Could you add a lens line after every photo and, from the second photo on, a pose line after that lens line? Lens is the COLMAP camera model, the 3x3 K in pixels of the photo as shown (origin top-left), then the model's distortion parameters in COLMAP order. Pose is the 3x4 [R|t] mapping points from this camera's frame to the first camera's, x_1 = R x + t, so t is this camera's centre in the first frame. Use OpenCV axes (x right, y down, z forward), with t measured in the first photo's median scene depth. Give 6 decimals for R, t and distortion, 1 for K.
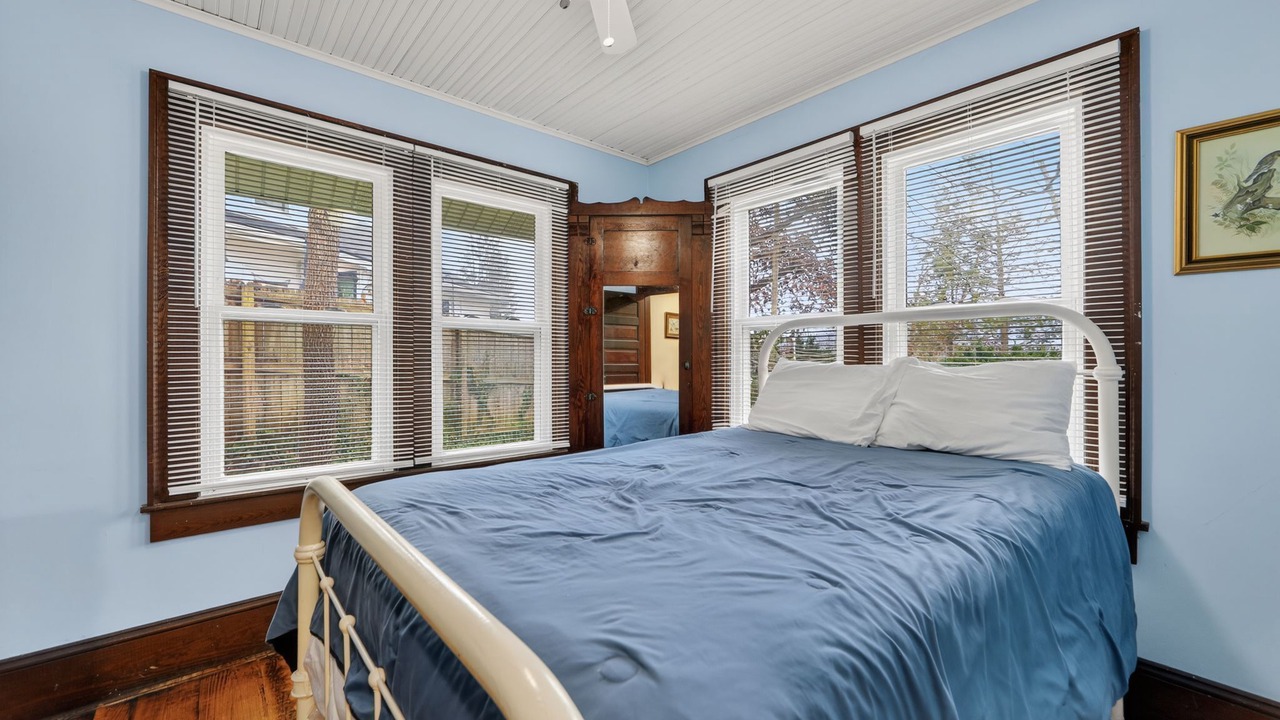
lens RADIAL K [[508.7, 0, 644.2], [0, 508.7, 354.8], [0, 0, 1]] dist [0.003086, -0.000447]
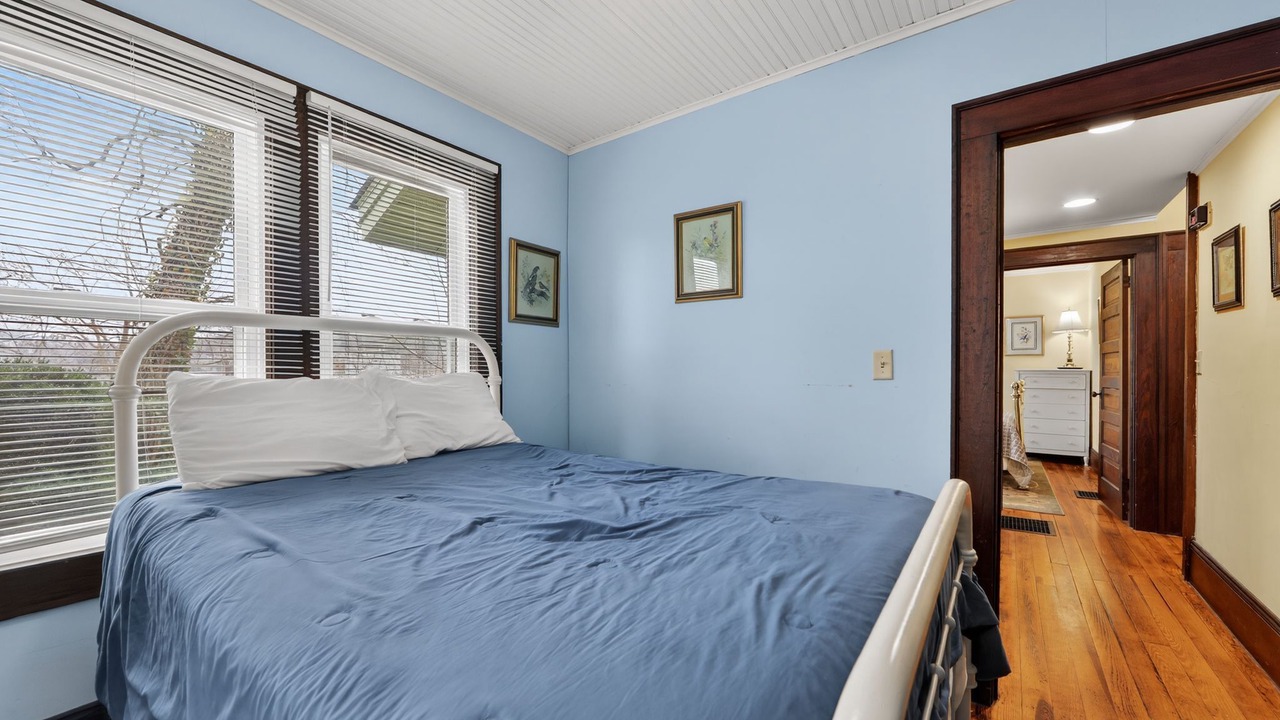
lens RADIAL K [[508.7, 0, 644.7], [0, 508.7, 371.2], [0, 0, 1]] dist [0.003086, -0.000447]
pose [[-0.220146, 0.002529, 0.975464, -0.690937], [0.000474, 0.999997, -0.002485, 0.013133], [-0.975467, -0.000084, -0.220147, 0.903486]]
